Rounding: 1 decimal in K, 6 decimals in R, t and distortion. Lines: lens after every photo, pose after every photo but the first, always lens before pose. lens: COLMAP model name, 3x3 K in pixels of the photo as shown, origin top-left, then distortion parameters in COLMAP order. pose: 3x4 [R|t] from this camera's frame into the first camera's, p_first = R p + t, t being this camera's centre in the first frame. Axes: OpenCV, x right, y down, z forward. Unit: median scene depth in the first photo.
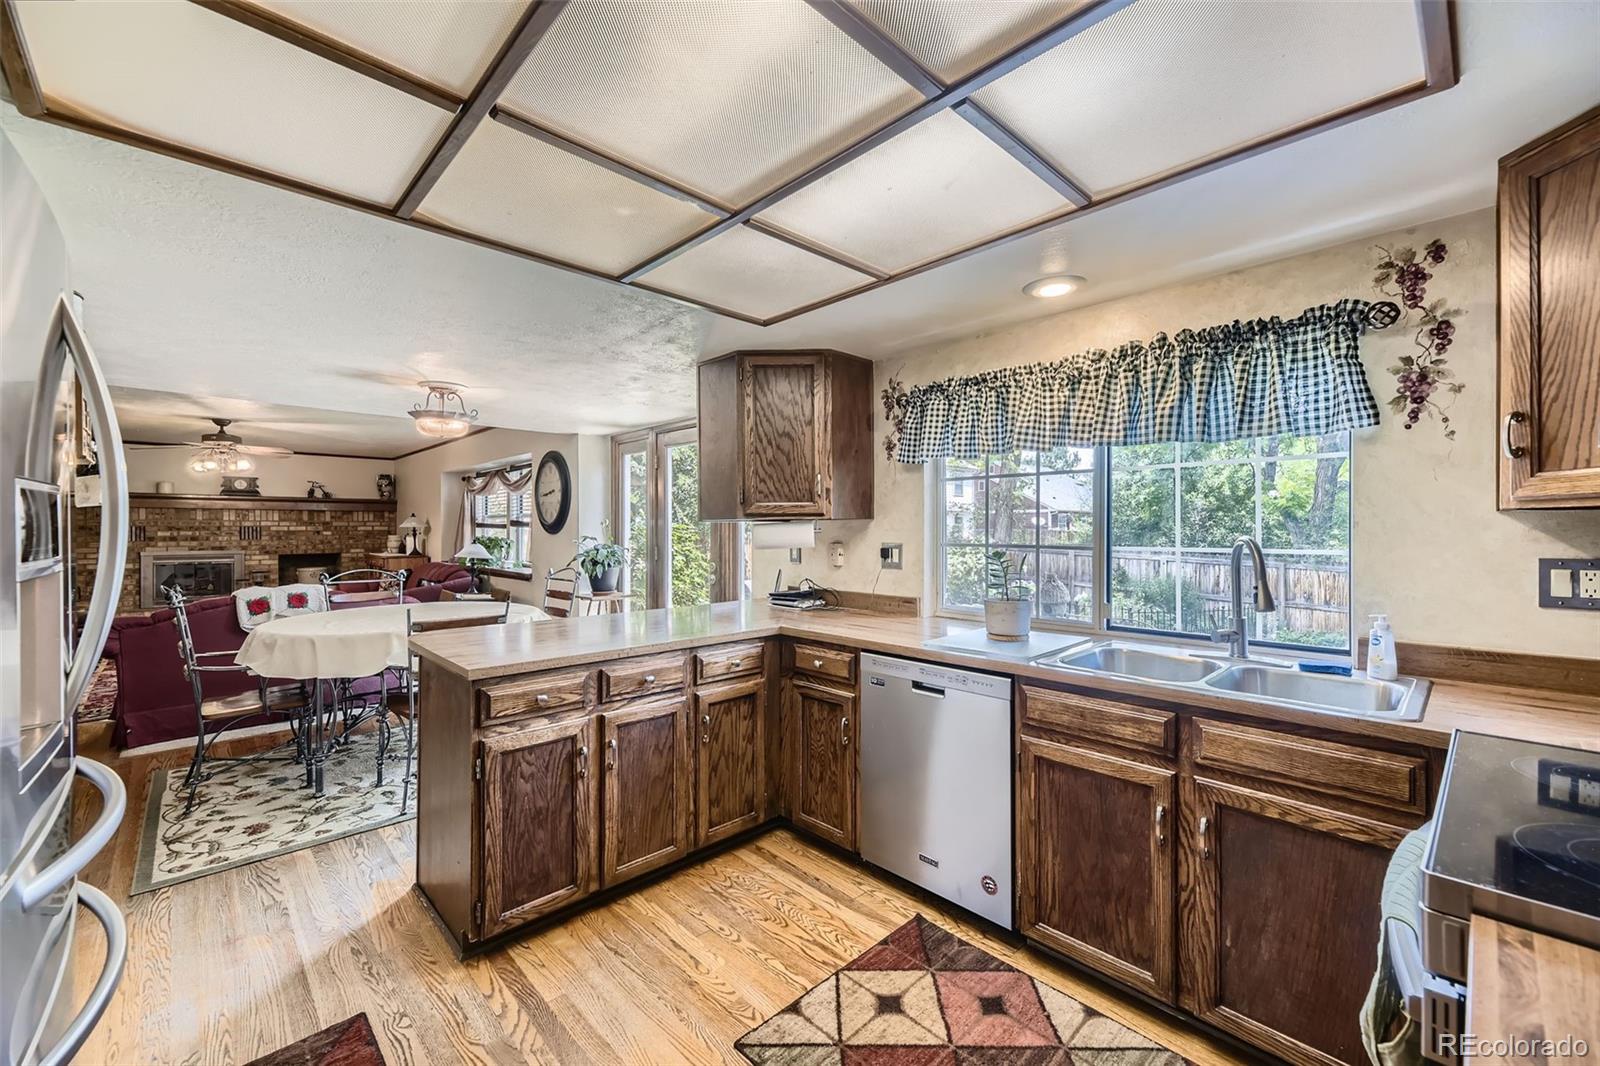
lens RADIAL K [[650.2, 0, 789.3], [0, 650.2, 532.9], [0, 0, 1]] dist [0.019976, -0.003588]
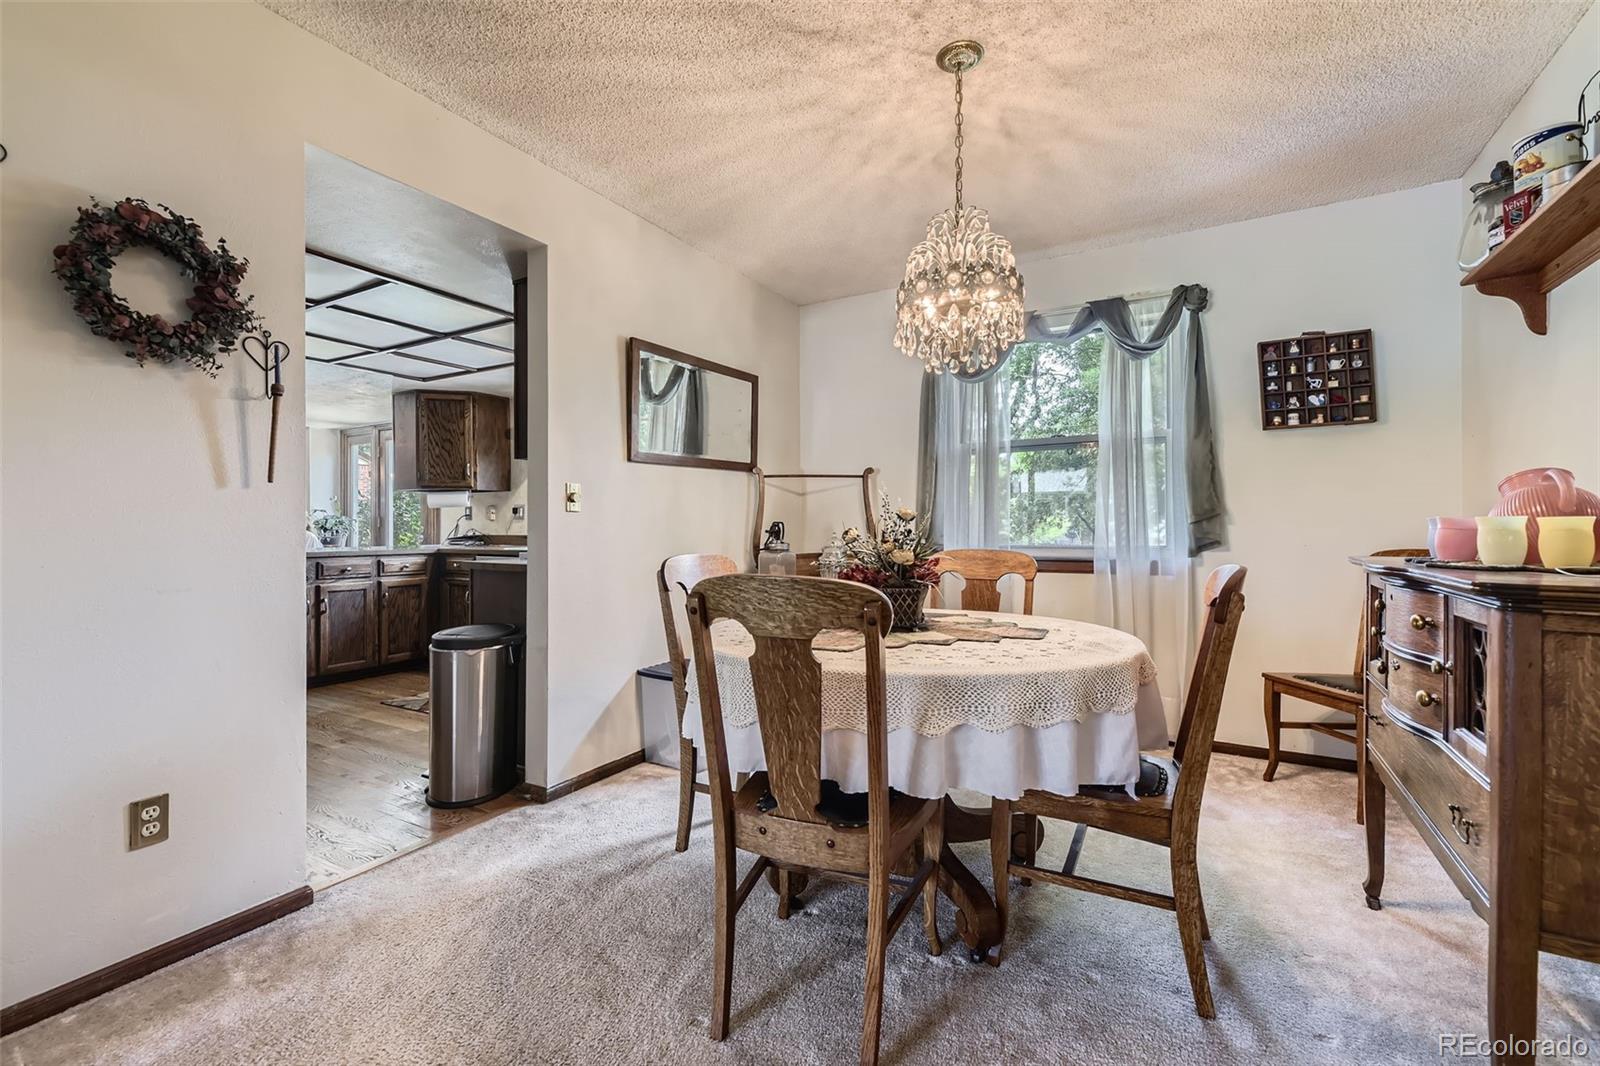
lens RADIAL K [[682.1, 0, 798.8], [0, 682.1, 531.3], [0, 0, 1]] dist [-0.000246, -0.000016]
pose [[0.954739, 0.002328, 0.297434, 0.331700], [-0.001513, 0.999994, -0.002970, 0.090303], [-0.297439, 0.002386, 0.954738, -0.953204]]
